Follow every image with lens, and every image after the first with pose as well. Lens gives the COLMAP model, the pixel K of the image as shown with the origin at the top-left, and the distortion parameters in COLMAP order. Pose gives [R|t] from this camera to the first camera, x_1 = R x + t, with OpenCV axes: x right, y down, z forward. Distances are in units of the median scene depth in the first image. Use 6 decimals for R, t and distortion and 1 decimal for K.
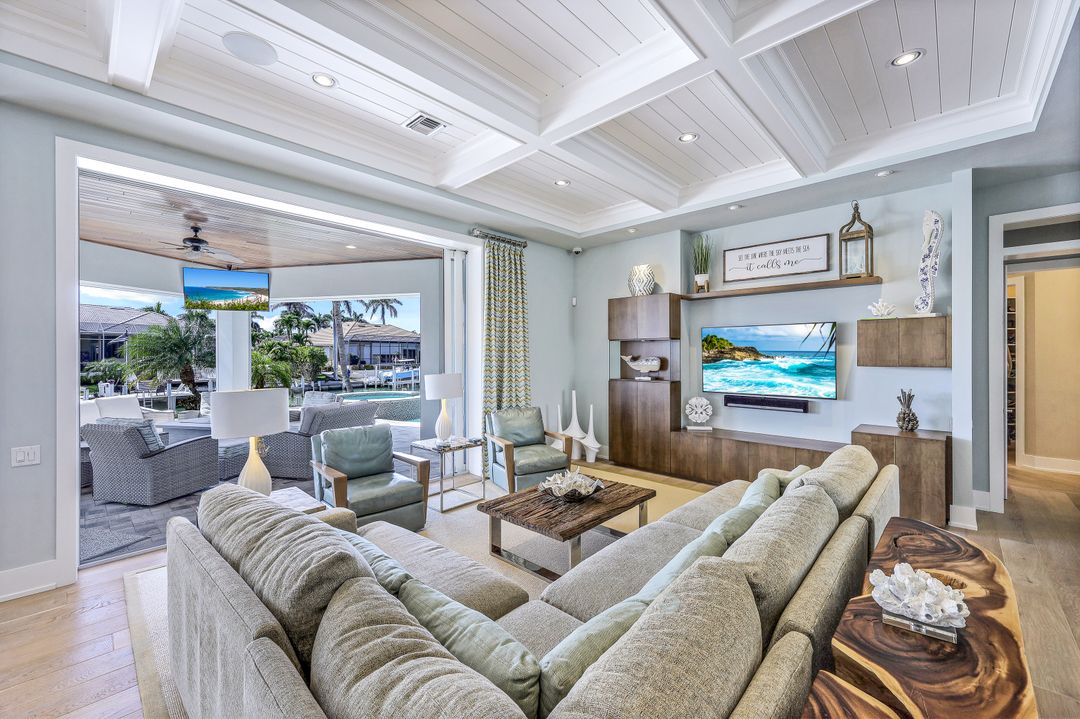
lens RADIAL K [[439.1, 0, 533.3], [0, 439.1, 363.5], [0, 0, 1]] dist [0.021032, 0.000022]
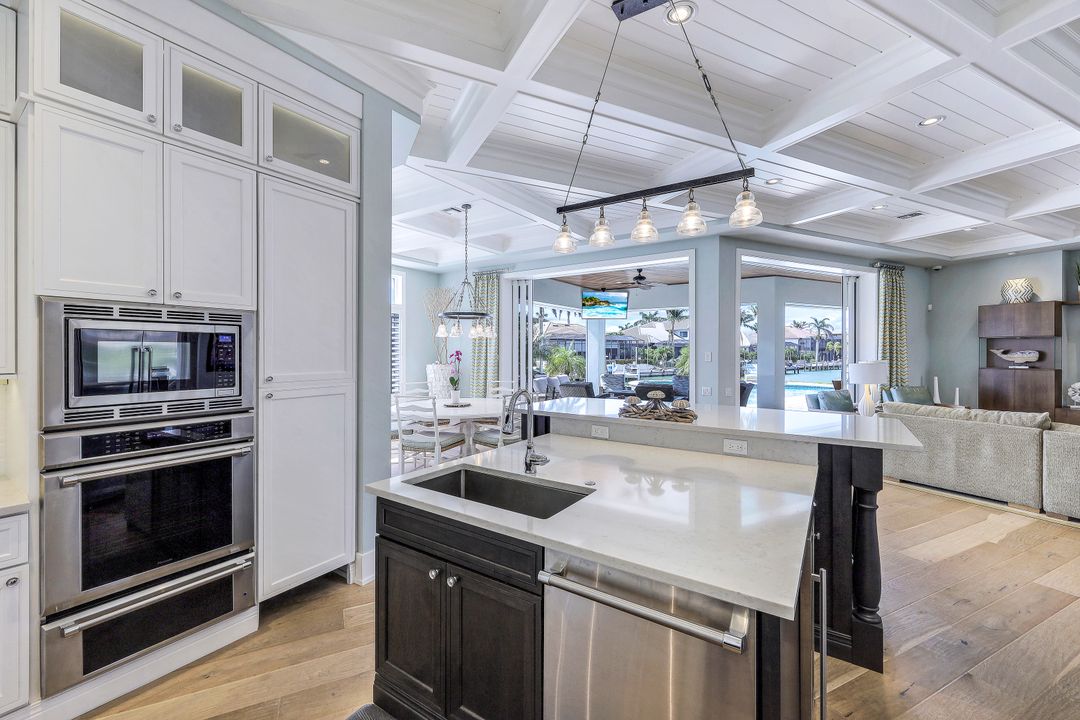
lens RADIAL K [[440.1, 0, 538.7], [0, 440.1, 352.6], [0, 0, 1]] dist [-0.000084, 0.000126]
pose [[0.940917, 0.003415, -0.338620, -0.564900], [-0.009976, 0.999795, -0.017635, 0.024765], [0.338490, 0.019971, 0.940758, -0.609527]]
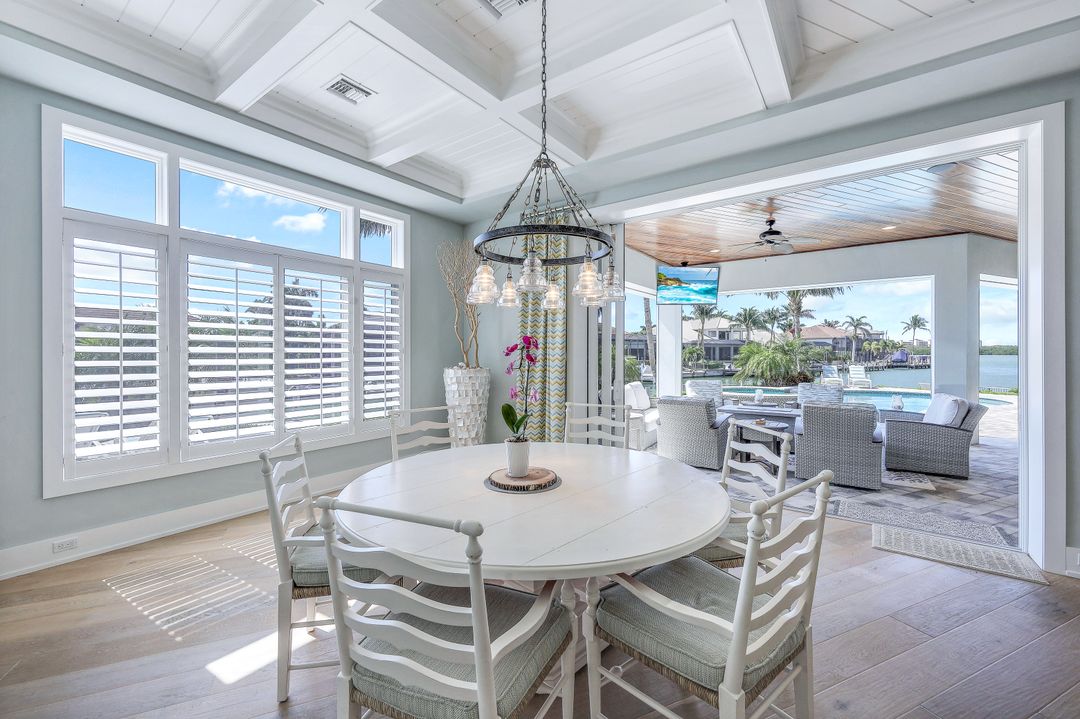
lens RADIAL K [[440.1, 0, 538.7], [0, 440.1, 352.1], [0, 0, 1]] dist [-0.000084, 0.000126]
pose [[0.927831, 0.000195, -0.373002, -0.880602], [-0.008647, 0.999742, -0.020987, 0.026074], [0.372902, 0.022697, 0.927593, -0.143197]]
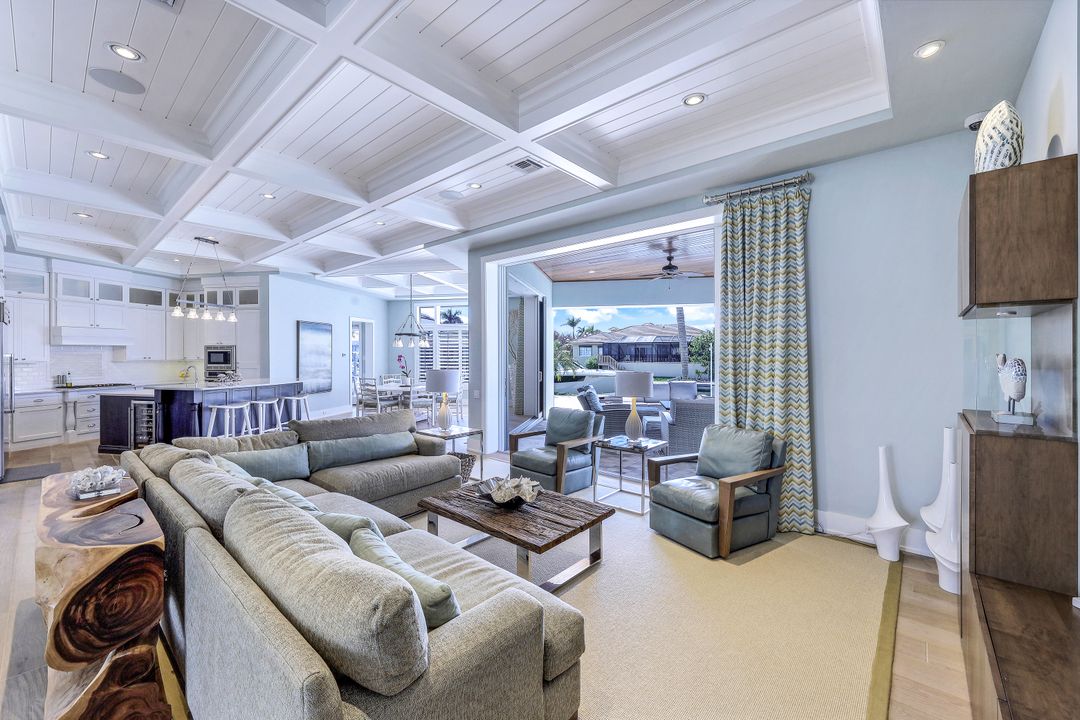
lens RADIAL K [[433.7, 0, 534.6], [0, 433.7, 356.2], [0, 0, 1]] dist [0.000539, 0.000053]
pose [[0.055171, 0.007147, -0.998451, 0.548695], [-0.021573, 0.999749, 0.005964, -0.007545], [0.998244, 0.021211, 0.055312, 0.542275]]
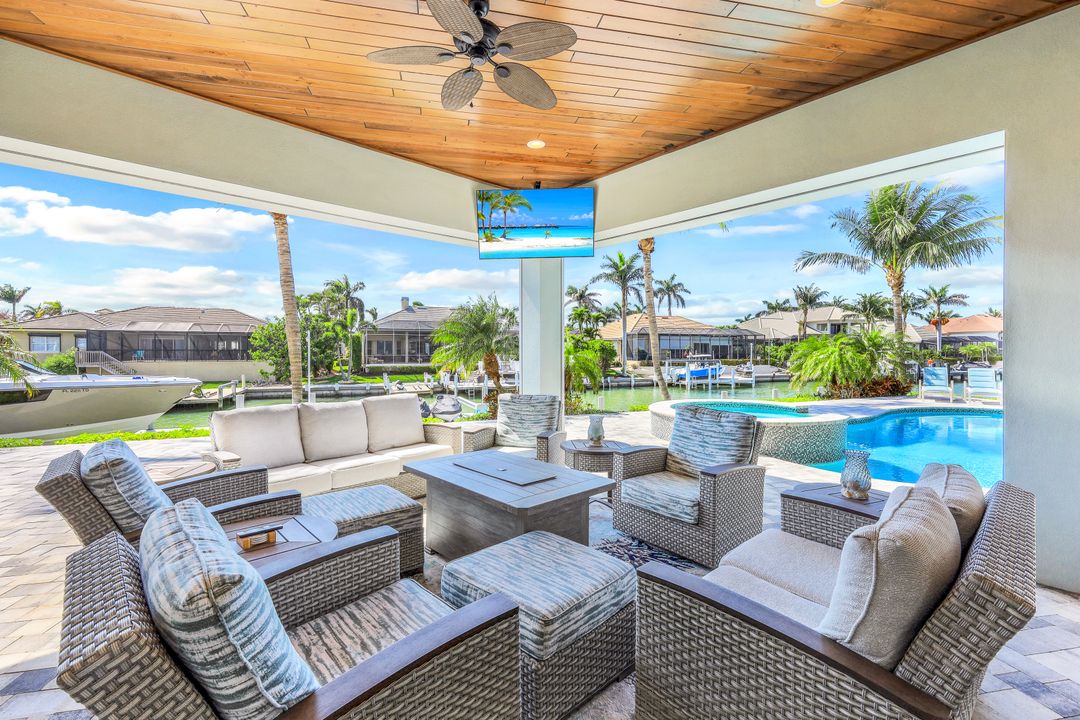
lens RADIAL K [[466.7, 0, 540.0], [0, 466.7, 360.0], [0, 0, 1]] dist [0.000904, 0.000184]
pose [[0.836724, 0.012622, -0.547479, -0.483435], [-0.013228, 0.999908, 0.002836, 0.020828], [0.547465, 0.004869, 0.836815, 0.675499]]
